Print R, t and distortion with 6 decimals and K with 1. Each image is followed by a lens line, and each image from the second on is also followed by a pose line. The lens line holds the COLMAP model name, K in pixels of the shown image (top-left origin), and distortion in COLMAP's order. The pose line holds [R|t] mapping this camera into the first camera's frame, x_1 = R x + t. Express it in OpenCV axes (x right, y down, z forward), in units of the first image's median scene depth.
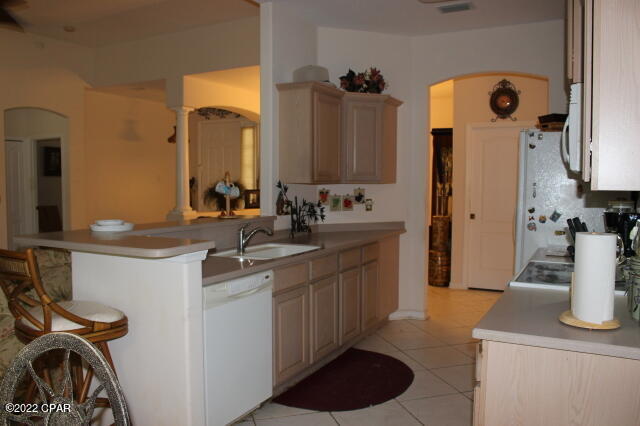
lens RADIAL K [[530.9, 0, 320.0], [0, 530.9, 213.0], [0, 0, 1]] dist [-0.159832, 0.145175]
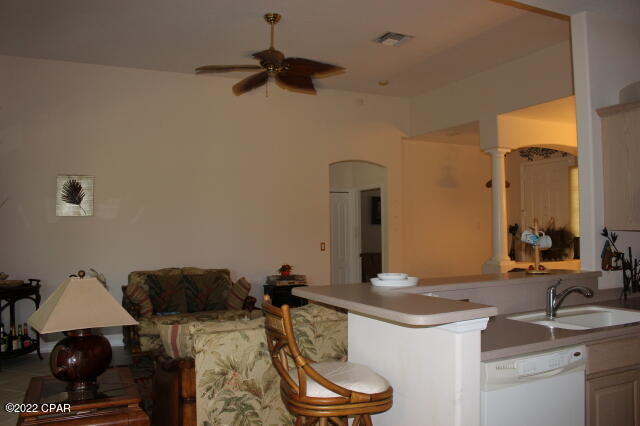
lens RADIAL K [[530.9, 0, 320.0], [0, 530.9, 213.0], [0, 0, 1]] dist [-0.159832, 0.145175]
pose [[0.813049, -0.029487, -0.581448, 0.024028], [-0.021994, 0.996448, -0.081287, -0.010121], [0.581779, 0.078879, 0.809513, 0.118053]]
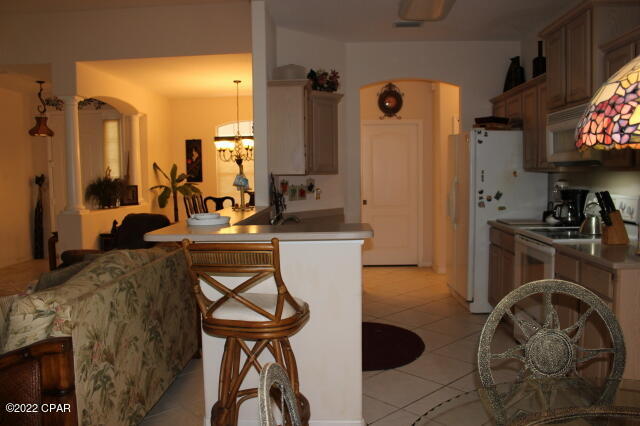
lens RADIAL K [[530.9, 0, 320.0], [0, 530.9, 213.0], [0, 0, 1]] dist [-0.159832, 0.145175]
pose [[0.895273, -0.051134, 0.442574, -0.444659], [0.046086, 0.998692, 0.022160, 0.000195], [-0.443128, 0.000557, 0.896458, 0.016910]]
